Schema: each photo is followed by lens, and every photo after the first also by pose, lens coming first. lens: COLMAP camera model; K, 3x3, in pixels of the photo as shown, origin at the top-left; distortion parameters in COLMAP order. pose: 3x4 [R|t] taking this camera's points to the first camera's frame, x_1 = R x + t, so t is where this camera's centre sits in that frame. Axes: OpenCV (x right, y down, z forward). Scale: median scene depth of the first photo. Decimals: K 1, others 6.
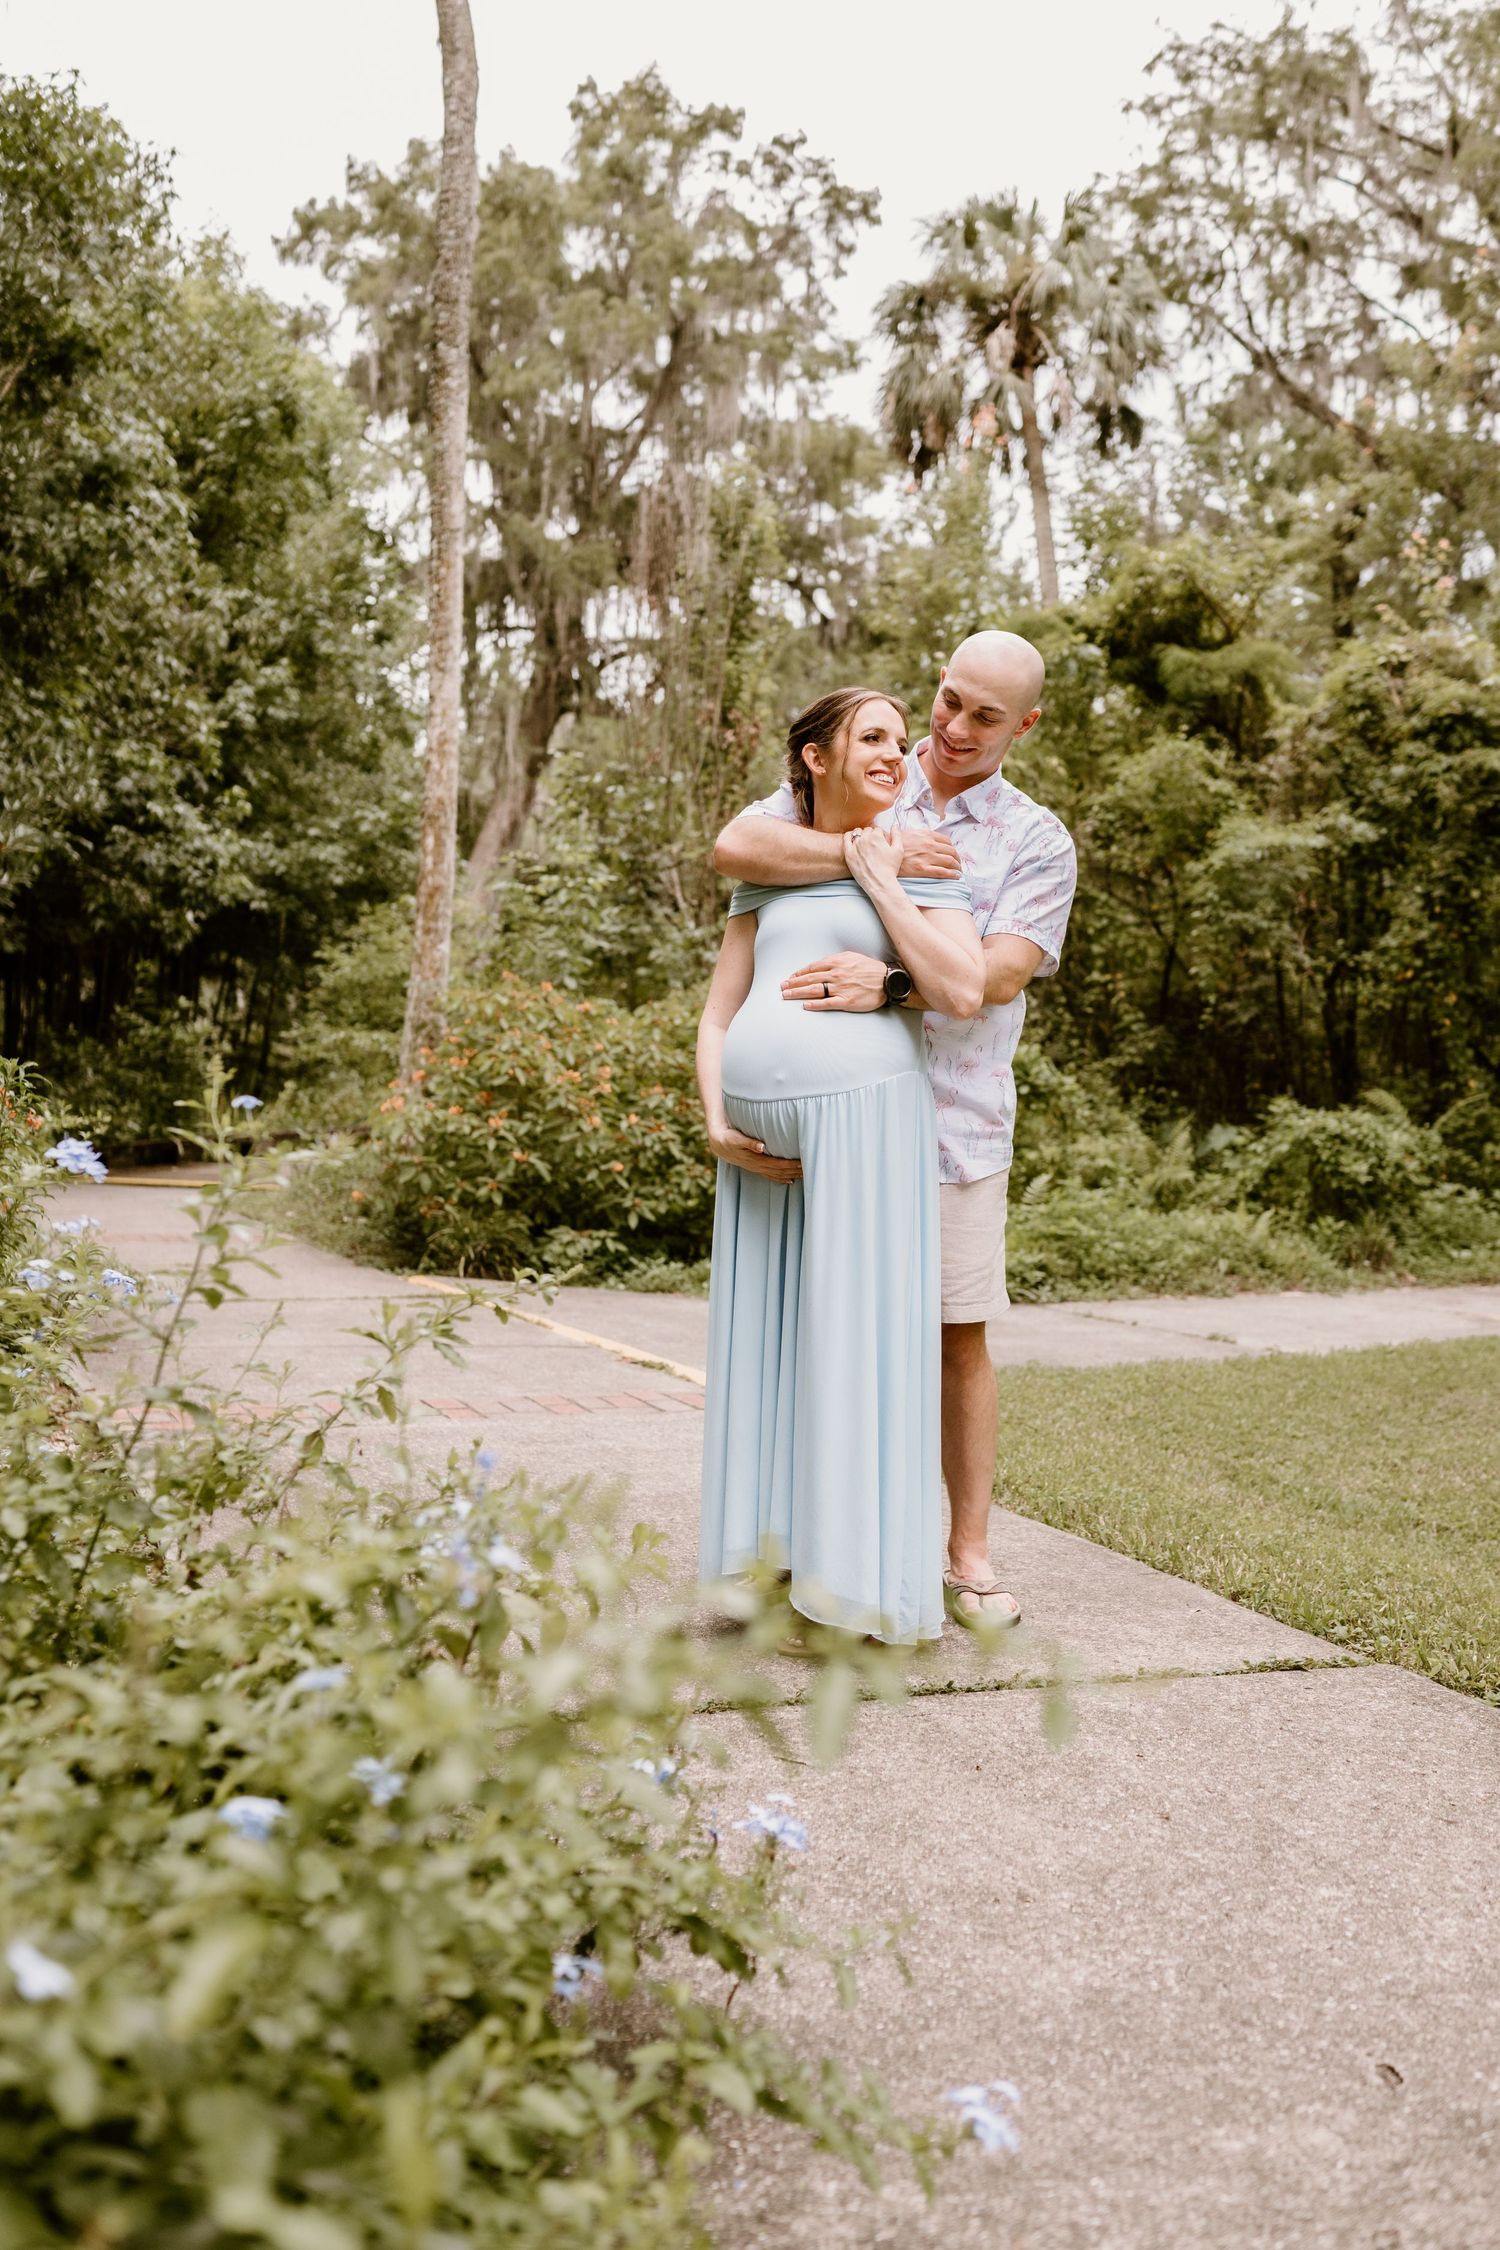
lens RADIAL K [[2159.0, 0, 760.6], [0, 2159.0, 1119.0], [0, 0, 1]] dist [0.002010, 0.014685]
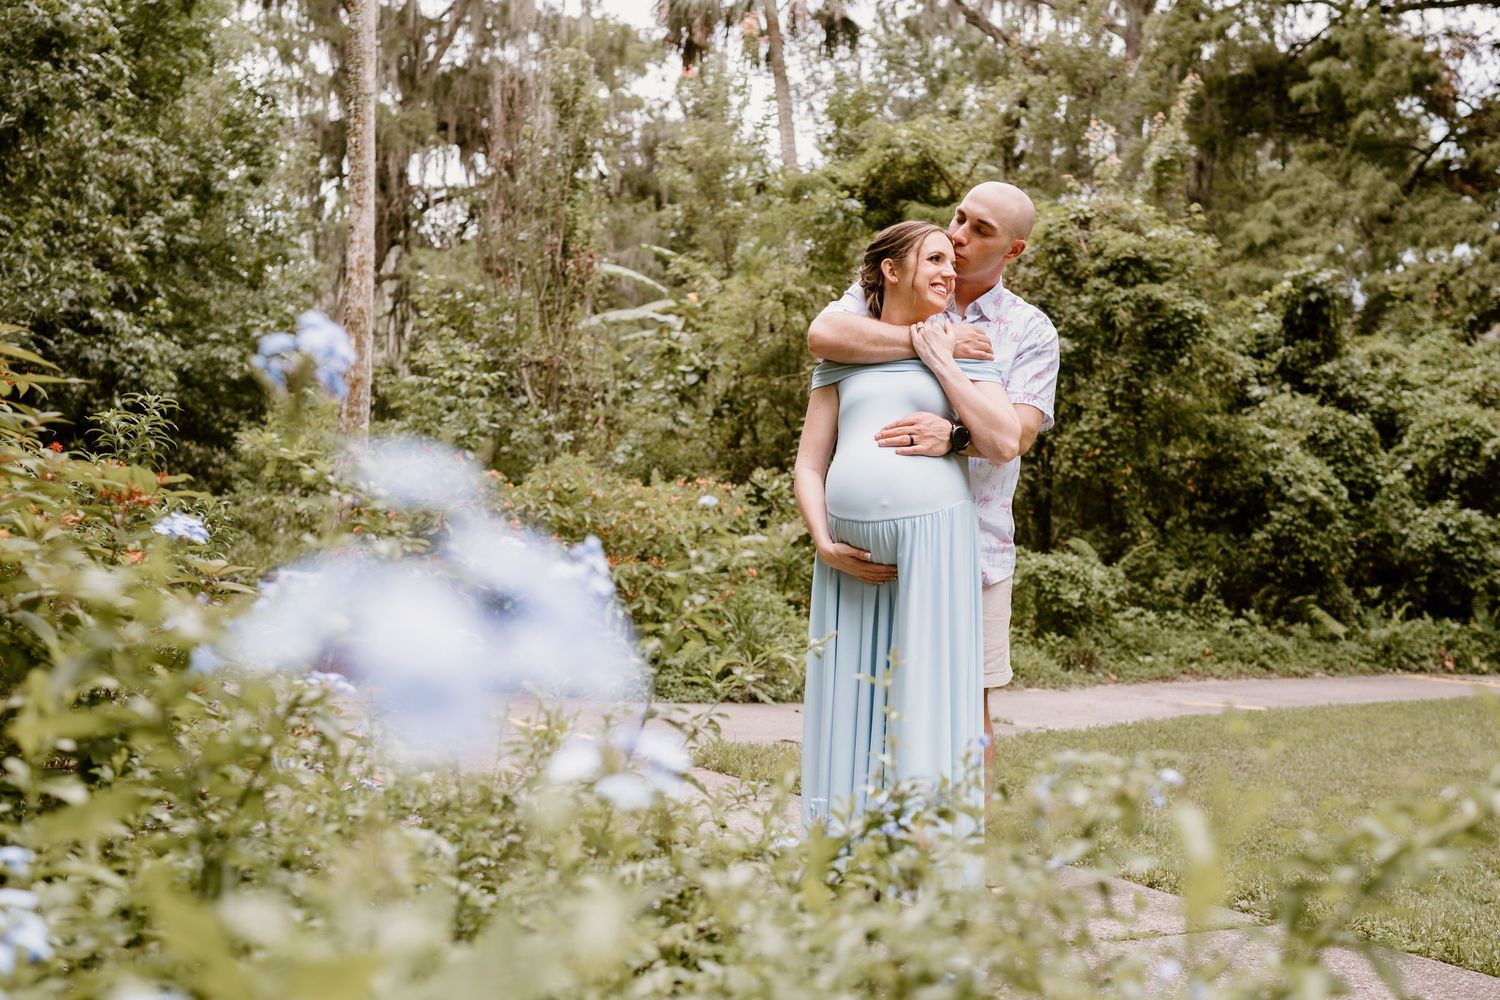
lens RADIAL K [[1699.3, 0, 783.0], [0, 1699.3, 578.5], [0, 0, 1]] dist [-0.000993, 0.020001]
pose [[0.988913, -0.008055, 0.148274, -0.039544], [0.007483, 0.999962, 0.004414, 0.004212], [-0.148304, -0.003255, 0.988936, -0.008720]]
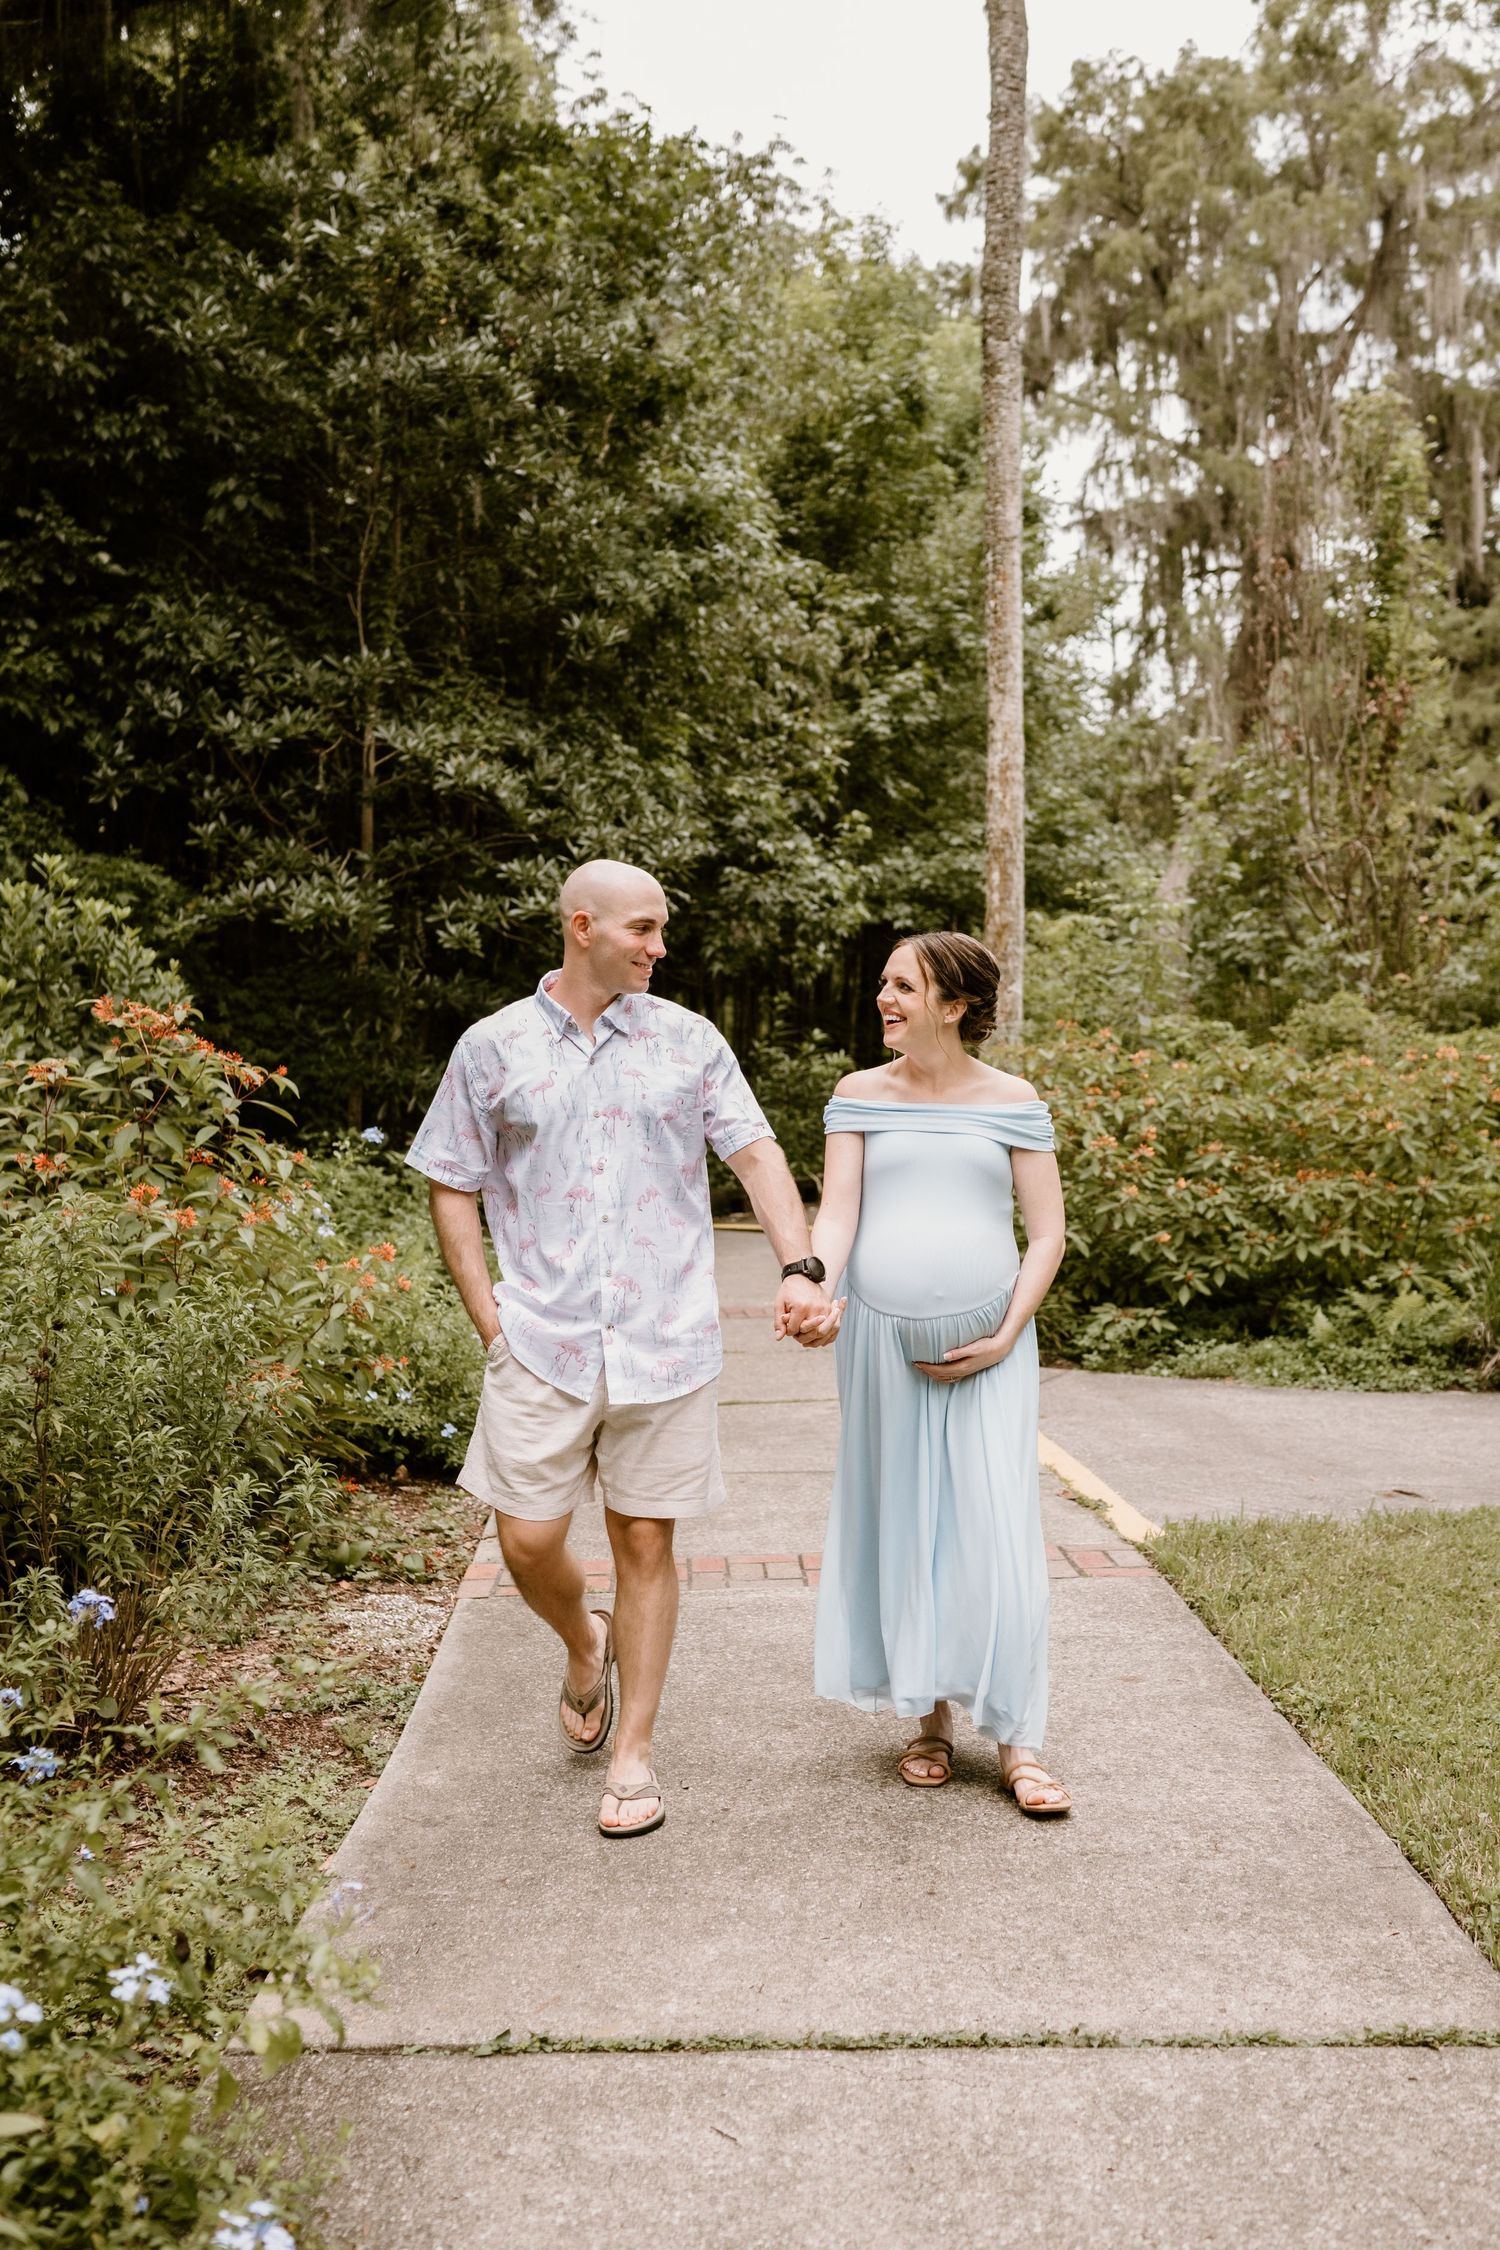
lens RADIAL K [[2310.6, 0, 706.7], [0, 2310.6, 1124.8], [0, 0, 1]] dist [0.010626, 0.007976]
pose [[0.931898, -0.043159, -0.360144, 0.064449], [0.048469, 0.998808, 0.005723, -0.024300], [0.359468, -0.022789, 0.932879, 0.012036]]
